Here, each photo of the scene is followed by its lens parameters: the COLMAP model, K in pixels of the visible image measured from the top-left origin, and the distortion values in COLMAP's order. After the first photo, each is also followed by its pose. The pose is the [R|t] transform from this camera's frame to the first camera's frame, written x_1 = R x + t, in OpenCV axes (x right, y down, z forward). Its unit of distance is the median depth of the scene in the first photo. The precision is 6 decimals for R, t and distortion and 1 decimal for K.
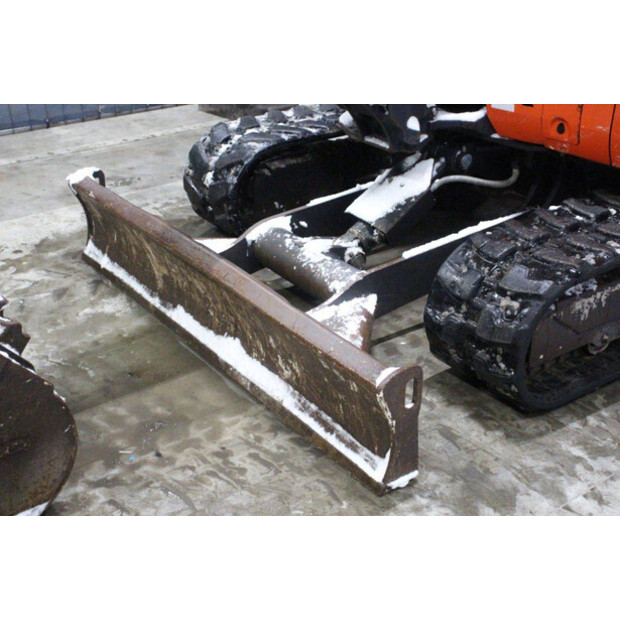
lens RADIAL K [[922.8, 0, 310.0], [0, 922.8, 310.0], [0, 0, 1]] dist [0.124622, -0.006791]
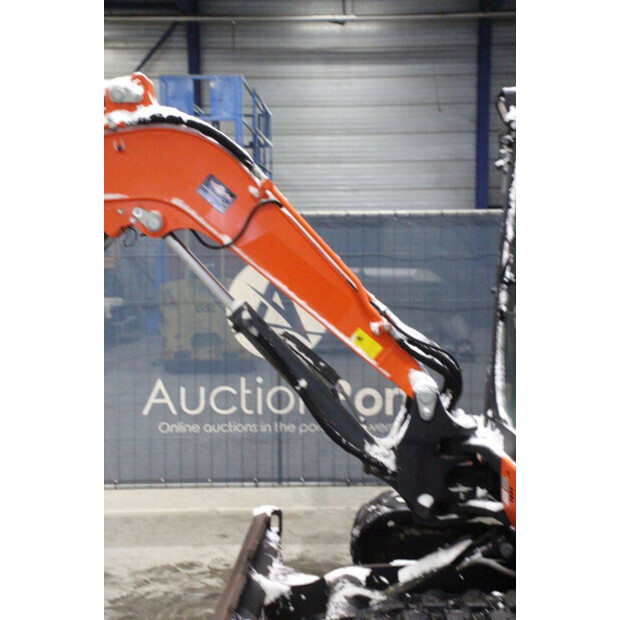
lens RADIAL K [[1059.6, 0, 312.8], [0, 1059.6, 313.8], [0, 0, 1]] dist [0.051454, 1.109930]
pose [[0.768703, 0.035989, -0.638592, 0.816987], [-0.280993, 0.915908, -0.286627, 0.009631], [0.574576, 0.399771, 0.714174, -0.136627]]
